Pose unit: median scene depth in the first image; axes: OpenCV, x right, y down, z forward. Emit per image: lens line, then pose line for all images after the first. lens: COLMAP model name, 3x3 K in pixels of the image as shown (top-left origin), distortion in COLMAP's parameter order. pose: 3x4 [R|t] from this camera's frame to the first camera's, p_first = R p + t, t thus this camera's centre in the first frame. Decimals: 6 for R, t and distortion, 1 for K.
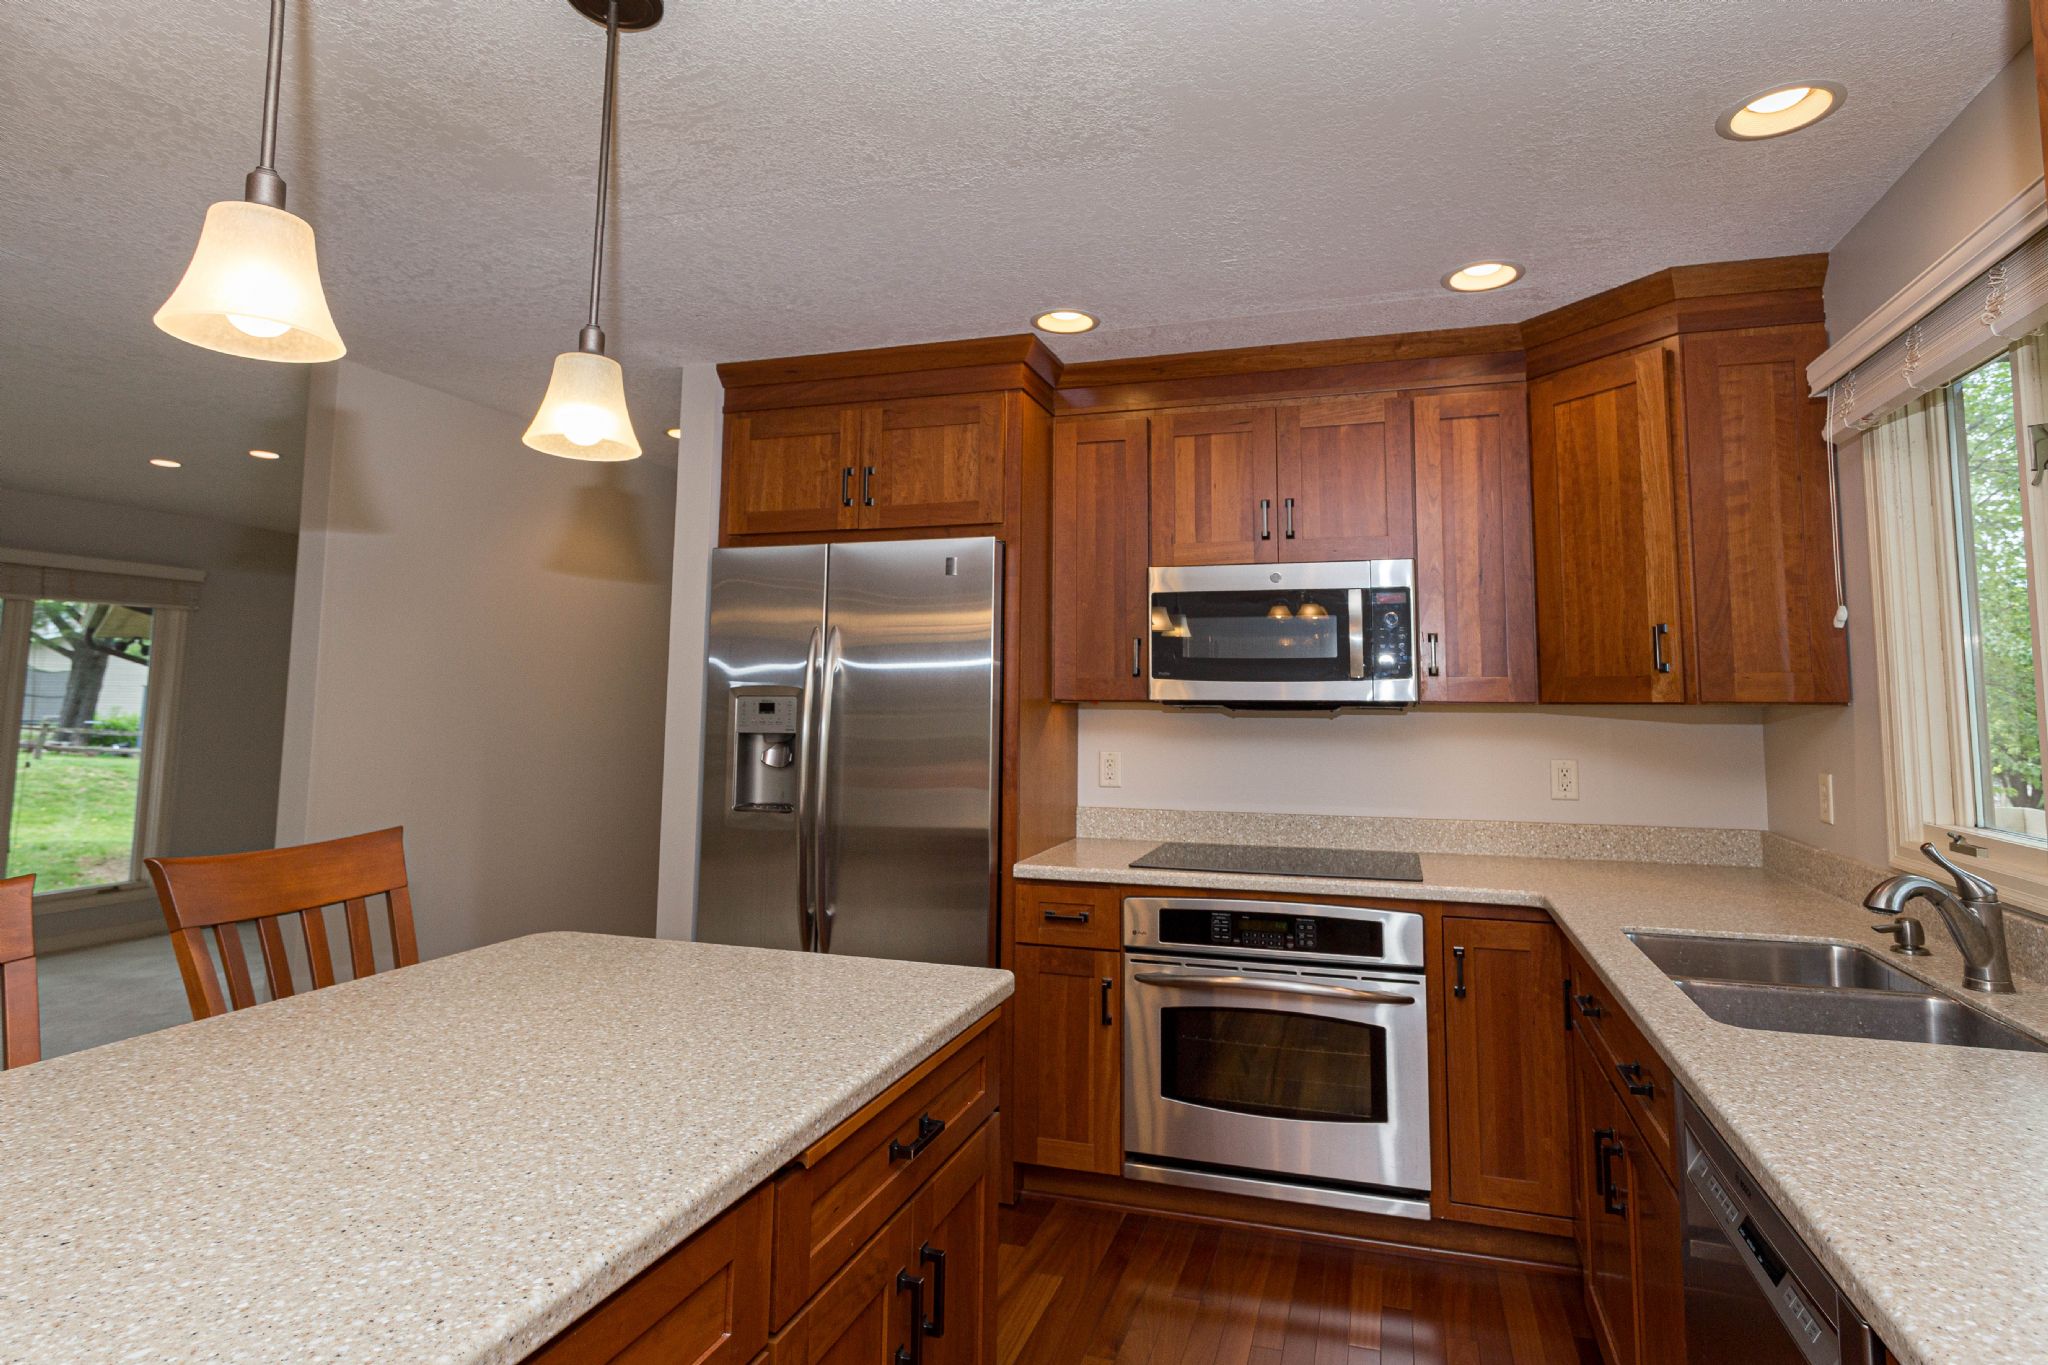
lens RADIAL K [[1062.4, 0, 1030.2], [0, 1062.4, 605.7], [0, 0, 1]] dist [-0.000224, 0.000002]
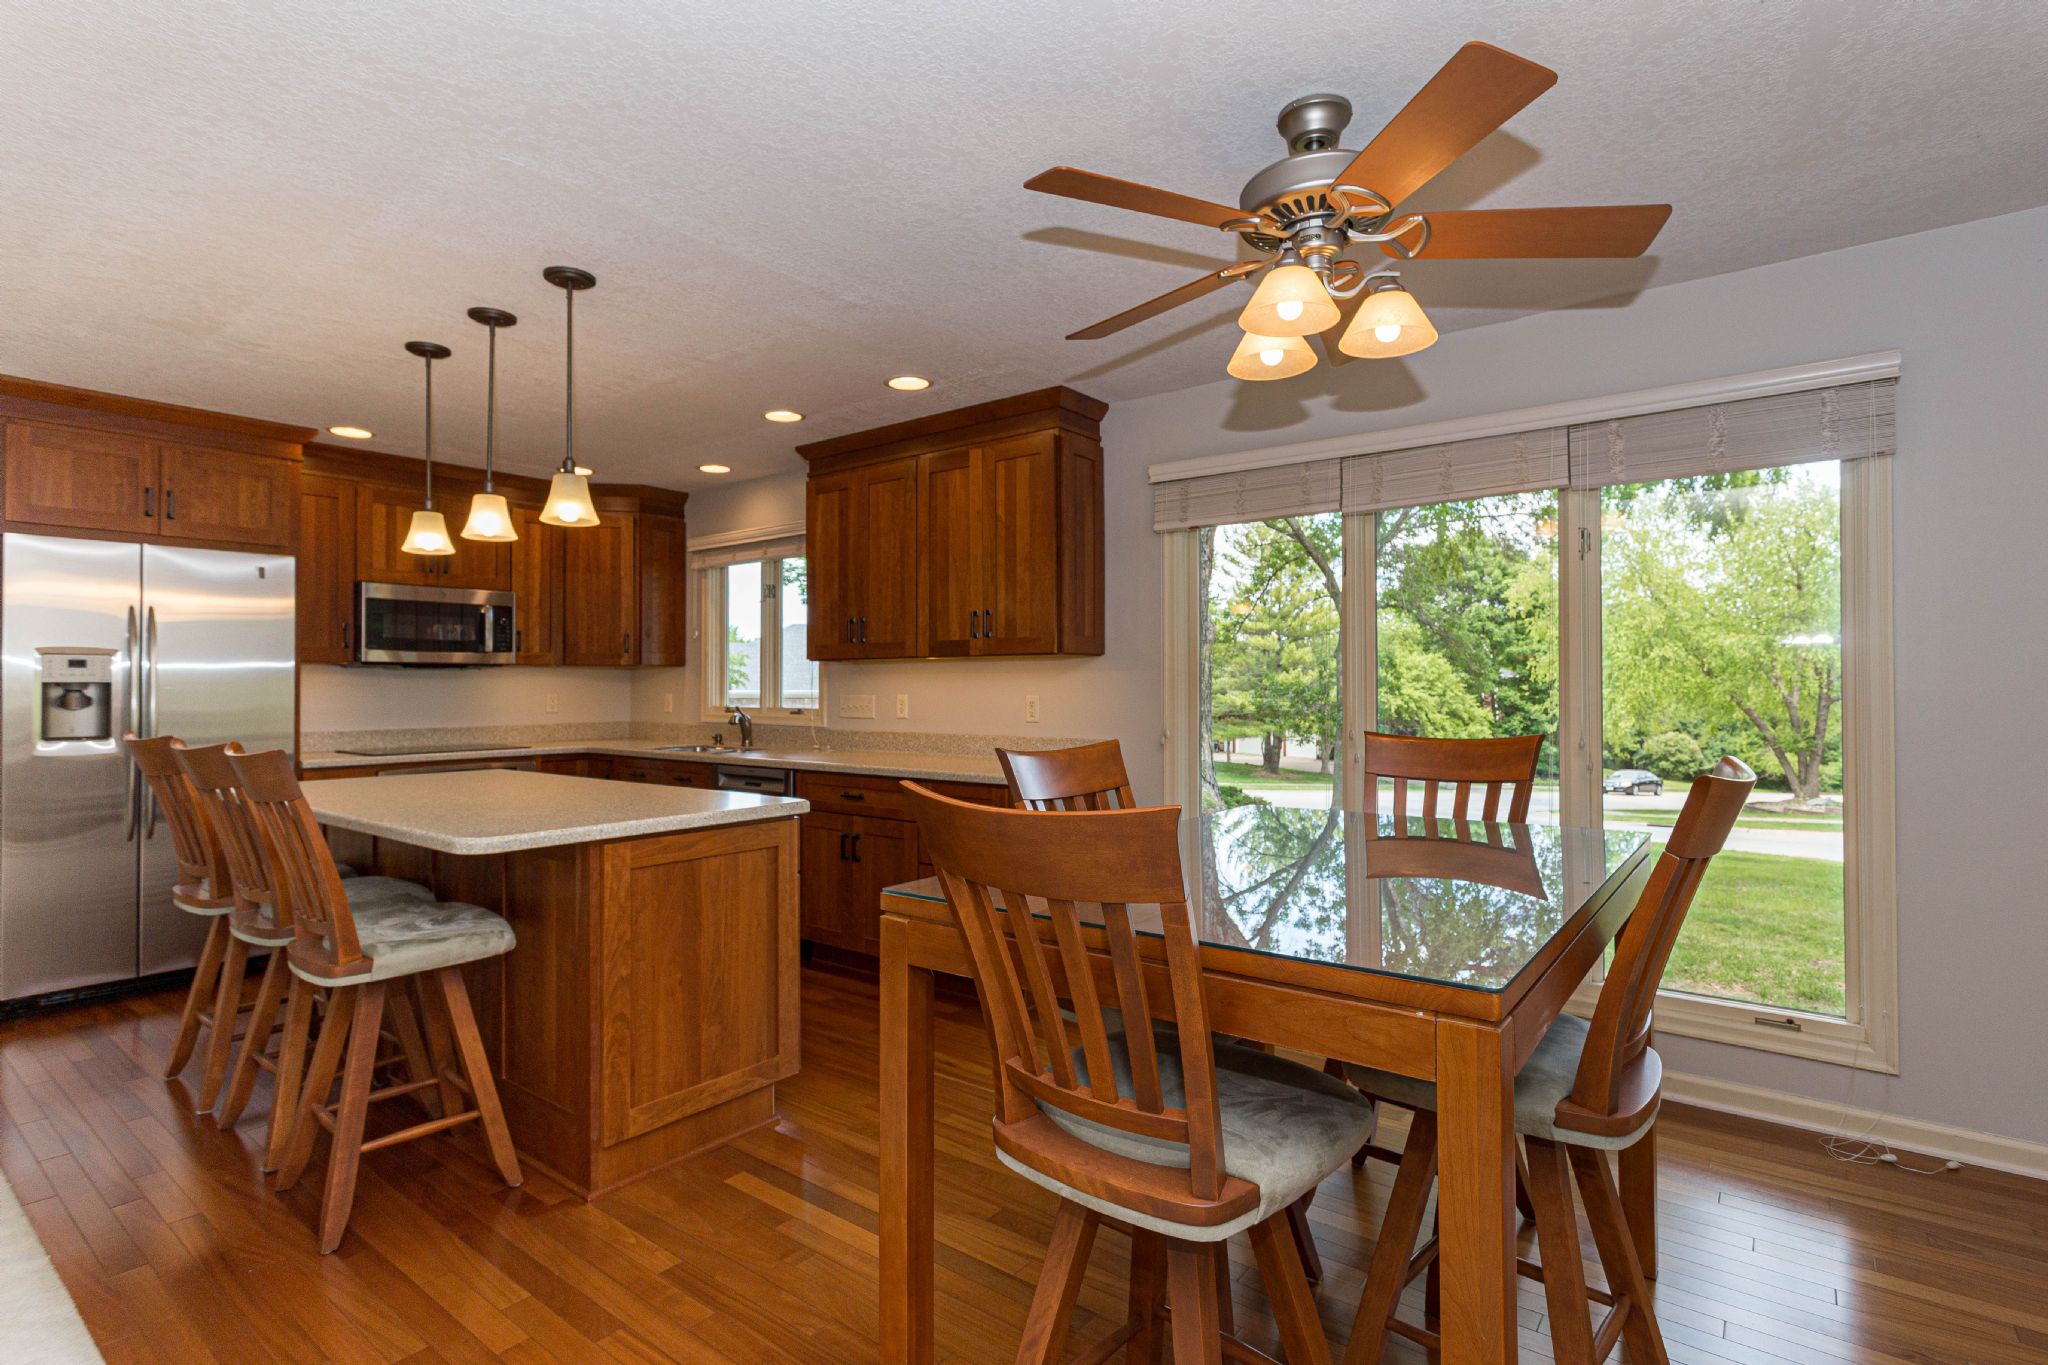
lens RADIAL K [[975.2, 0, 1024.6], [0, 975.2, 675.9], [0, 0, 1]] dist [0.002213, 0.000113]
pose [[0.339252, -0.000688, 0.940695, -1.015021], [-0.082511, 0.996124, 0.030485, -0.022323], [-0.937070, -0.087960, 0.337880, -0.515360]]
